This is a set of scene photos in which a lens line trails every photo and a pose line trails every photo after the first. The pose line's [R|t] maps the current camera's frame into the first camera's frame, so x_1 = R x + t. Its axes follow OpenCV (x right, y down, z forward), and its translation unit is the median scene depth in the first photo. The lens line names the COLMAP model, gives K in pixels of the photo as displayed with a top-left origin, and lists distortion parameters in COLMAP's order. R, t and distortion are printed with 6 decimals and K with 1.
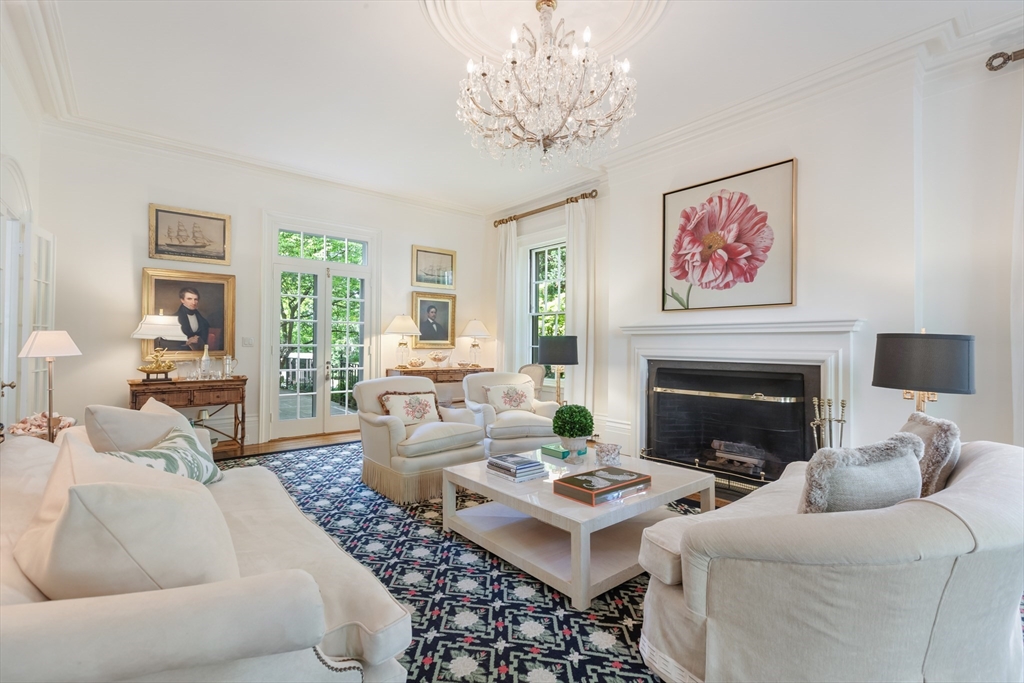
lens RADIAL K [[456.3, 0, 519.4], [0, 456.3, 345.0], [0, 0, 1]] dist [0.001217, -0.000087]
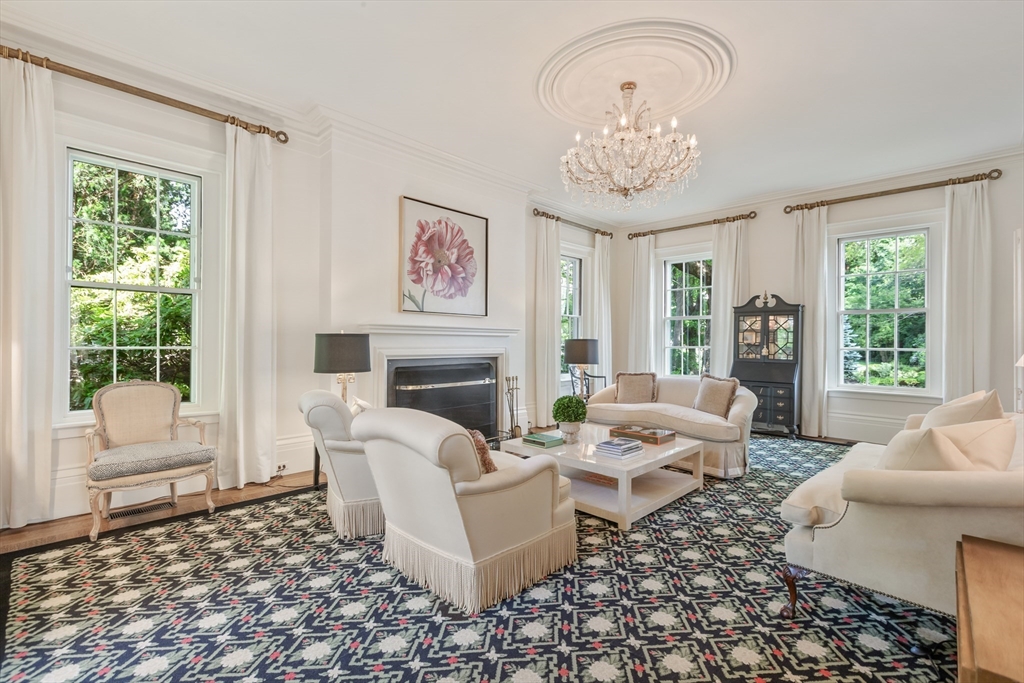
lens RADIAL K [[456.3, 0, 519.6], [0, 456.3, 338.2], [0, 0, 1]] dist [0.001217, -0.000087]
pose [[-0.087822, 0.004253, 0.996127, -0.782789], [-0.002480, 0.999987, -0.004488, -0.010802], [-0.996133, -0.002864, -0.087810, 0.900970]]
